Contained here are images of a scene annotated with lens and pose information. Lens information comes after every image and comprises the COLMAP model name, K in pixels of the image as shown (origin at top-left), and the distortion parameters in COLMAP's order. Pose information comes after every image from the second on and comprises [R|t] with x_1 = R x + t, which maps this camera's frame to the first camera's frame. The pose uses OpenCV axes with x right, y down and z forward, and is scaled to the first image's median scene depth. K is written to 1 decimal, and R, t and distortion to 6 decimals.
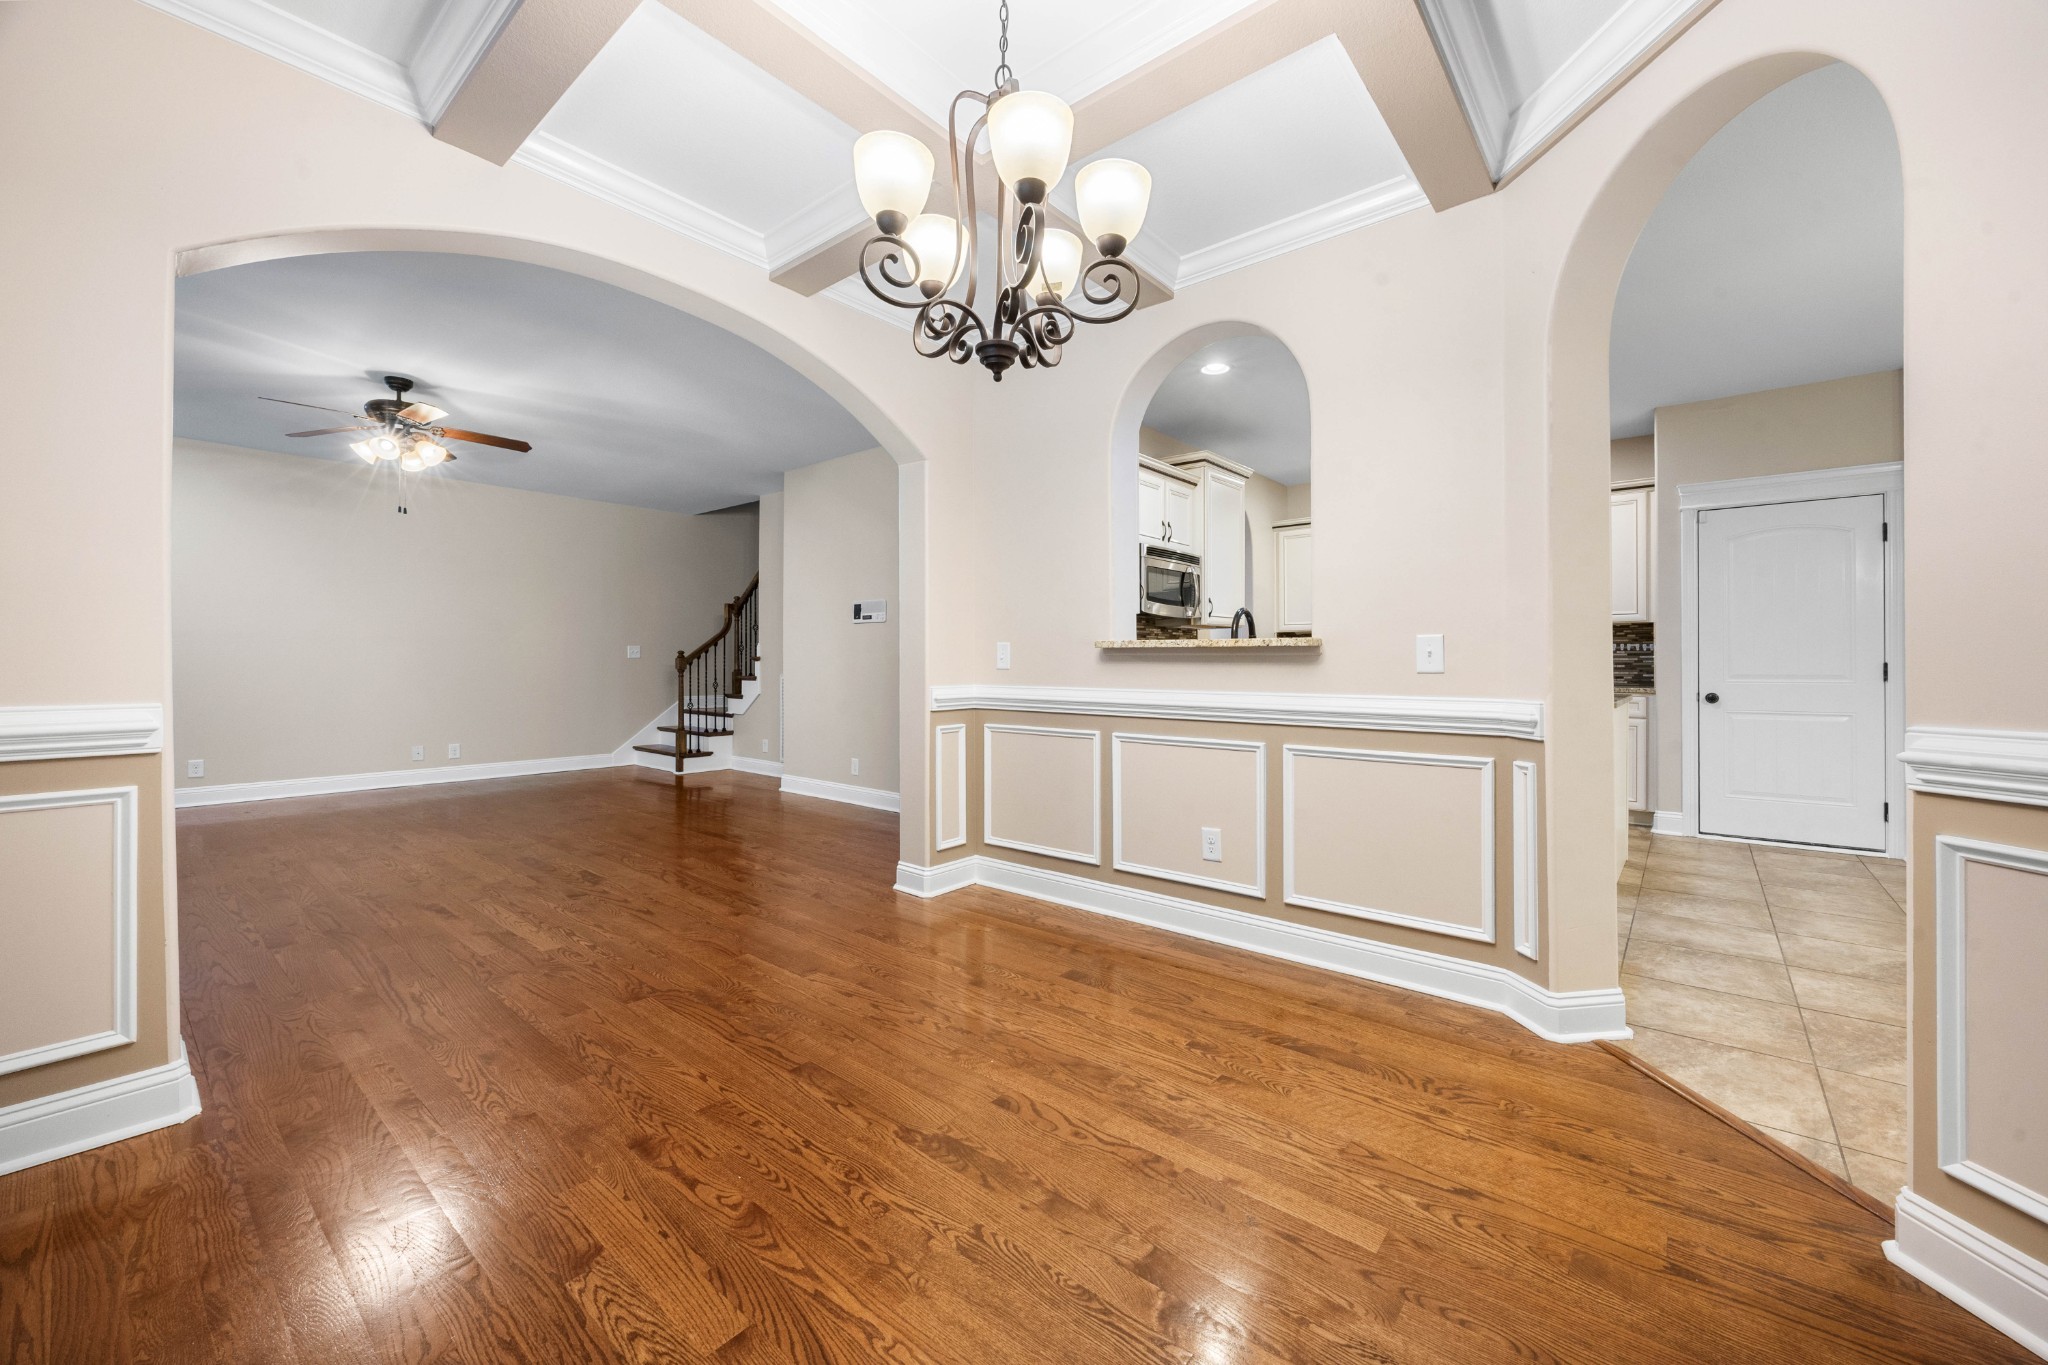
lens RADIAL K [[777.8, 0, 1052.6], [0, 777.8, 661.8], [0, 0, 1]] dist [-0.002360, -0.000378]
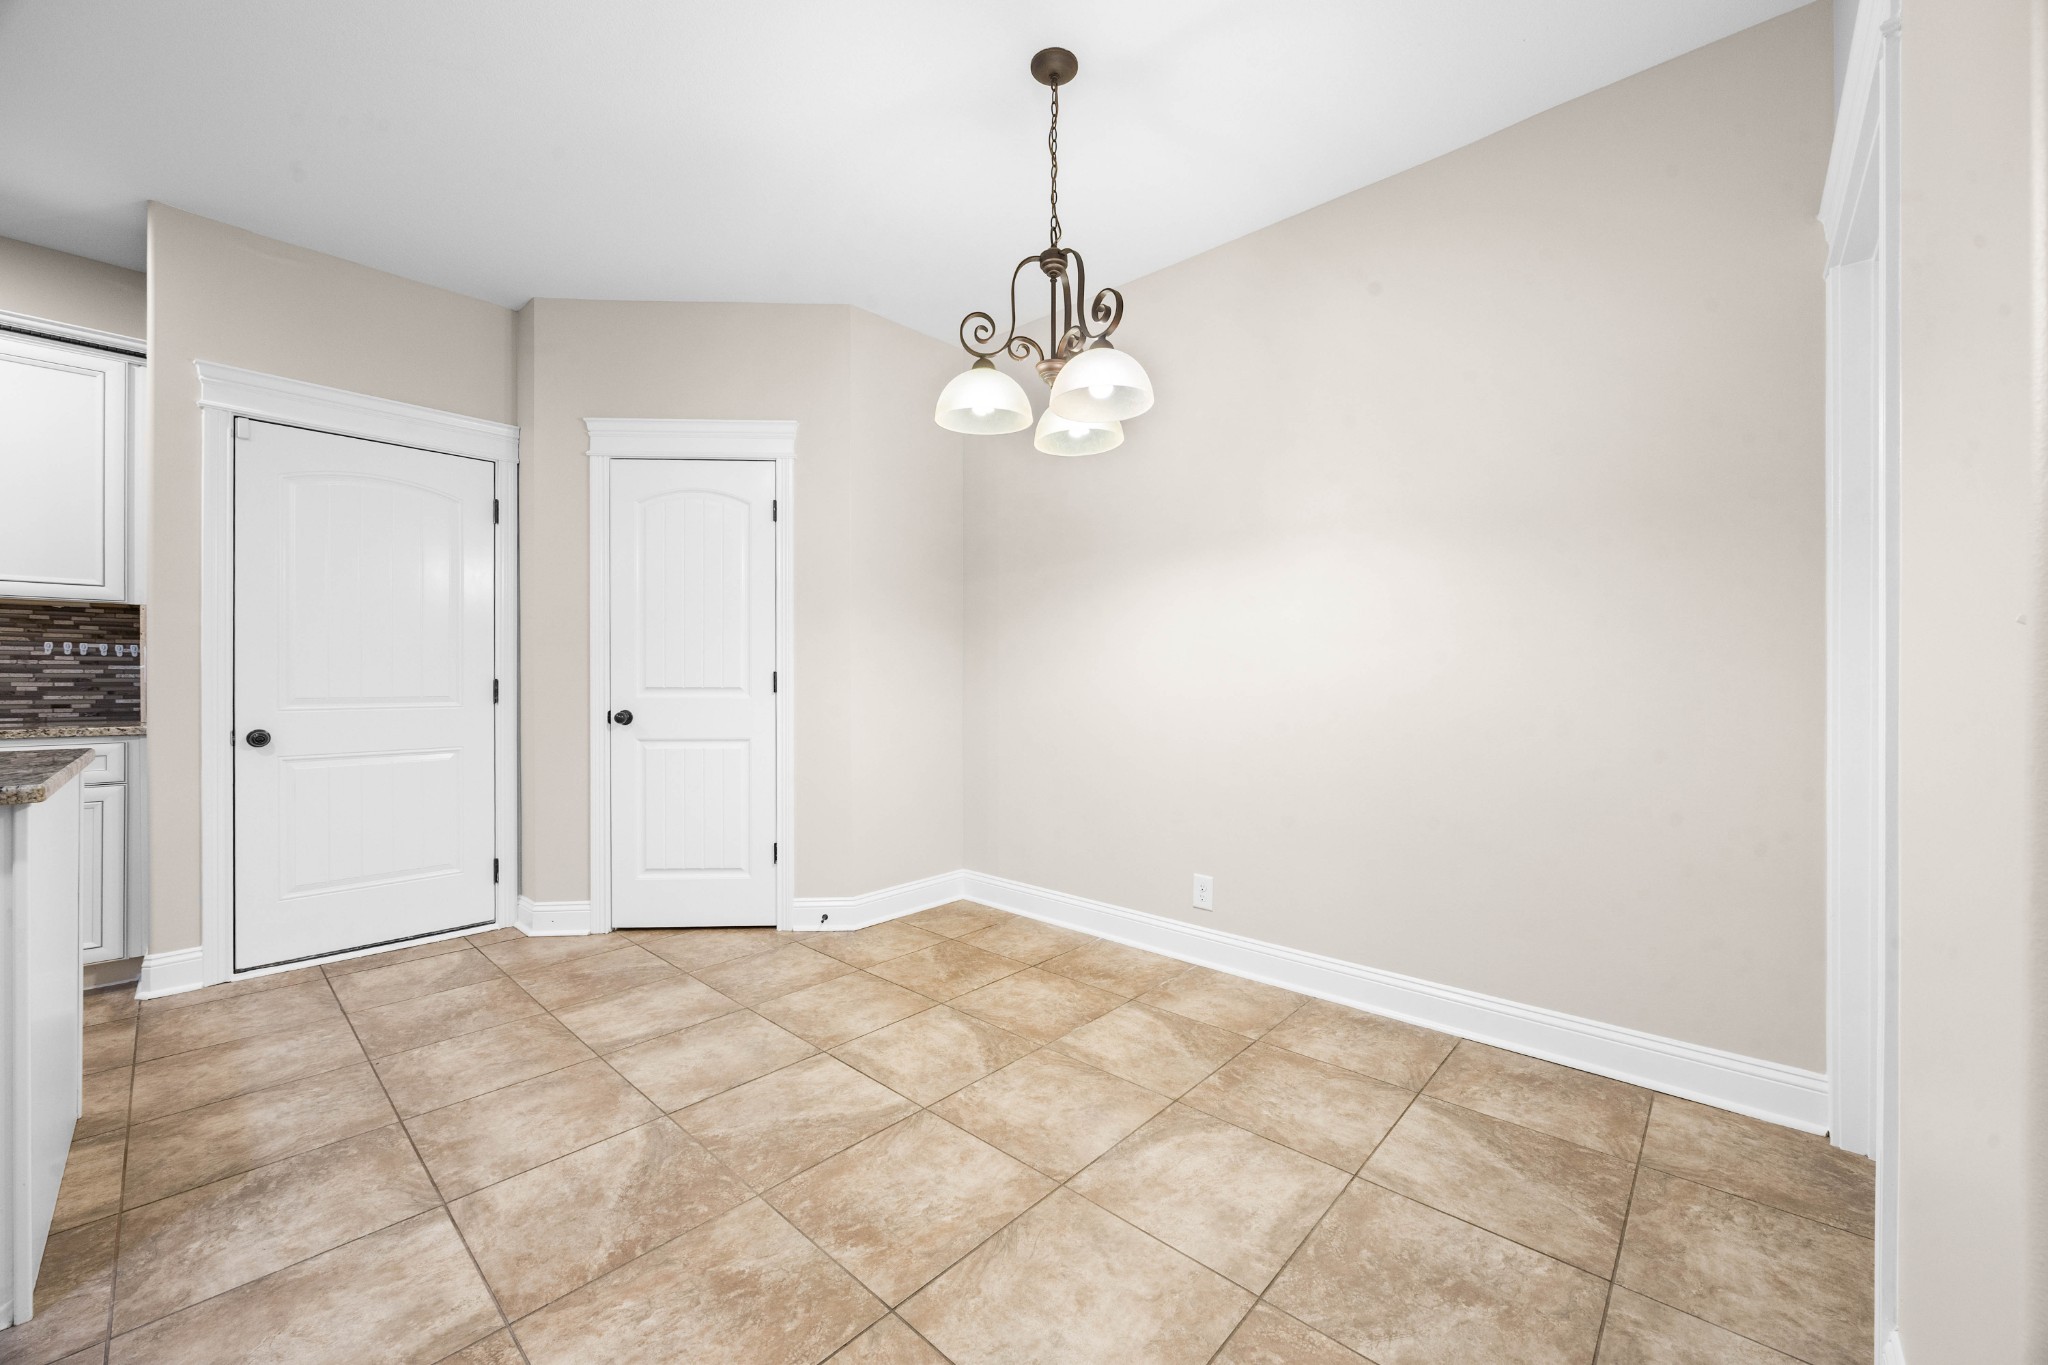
lens RADIAL K [[784.3, 0, 1024.0], [0, 784.3, 682.5], [0, 0, 1]] dist [-0.002512, -0.000411]
pose [[0.053925, -0.000130, 0.998545, 0.274925], [-0.003511, 0.999994, 0.000319, 0.001749], [-0.998539, -0.003523, 0.053924, 0.371556]]
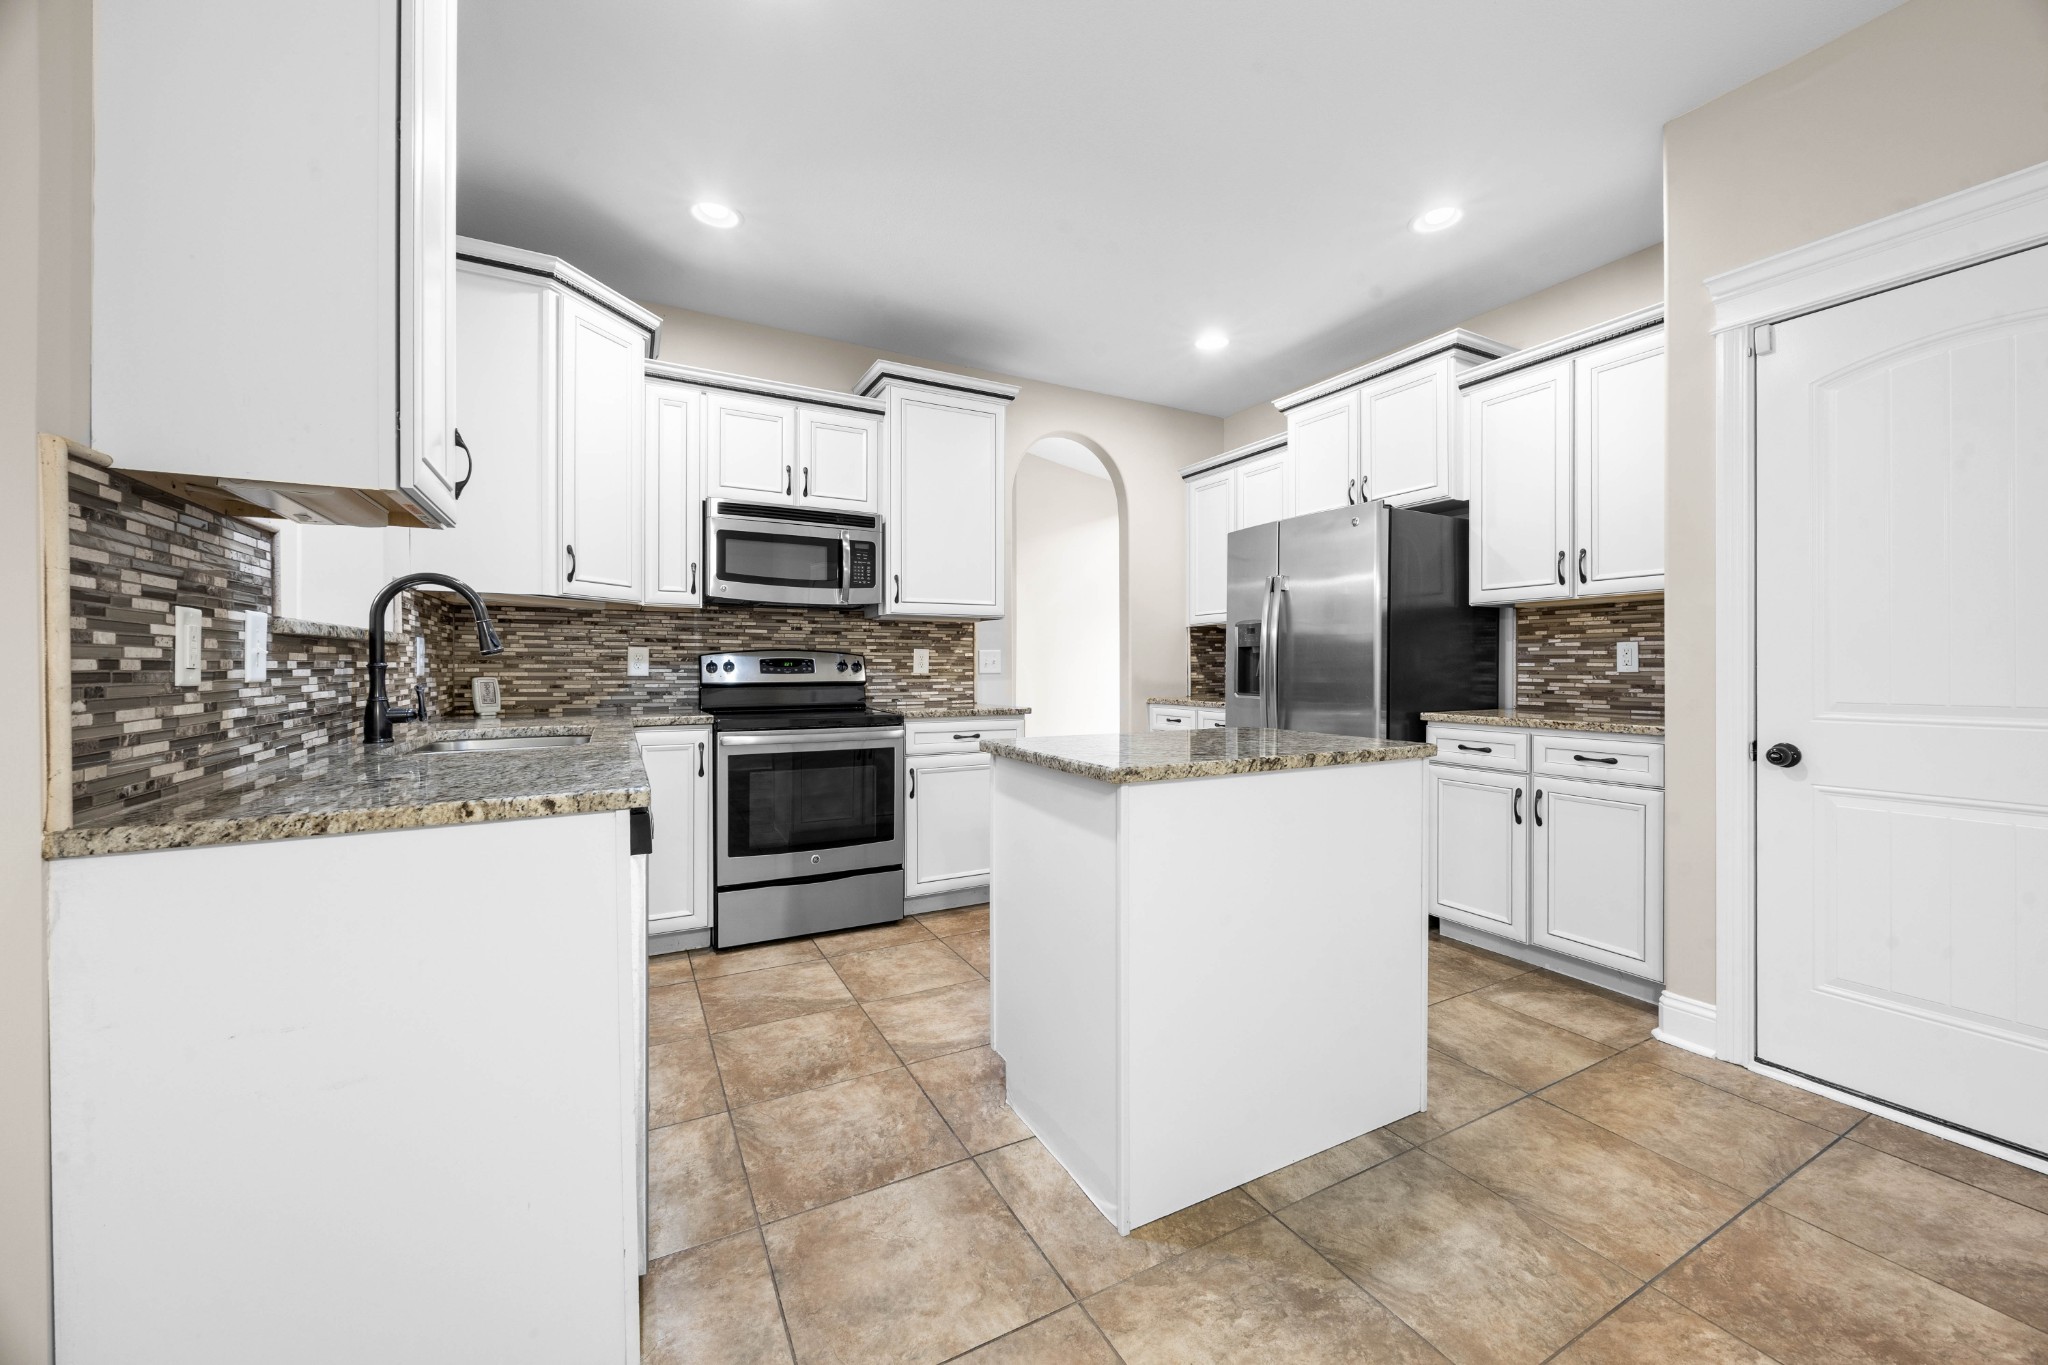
lens RADIAL K [[777.8, 0, 1052.6], [0, 777.8, 661.8], [0, 0, 1]] dist [-0.002360, -0.000378]
pose [[0.930166, 0.001100, -0.367136, 0.609600], [-0.003622, 0.999974, -0.006179, -0.001736], [0.367120, 0.007078, 0.930147, 0.430449]]
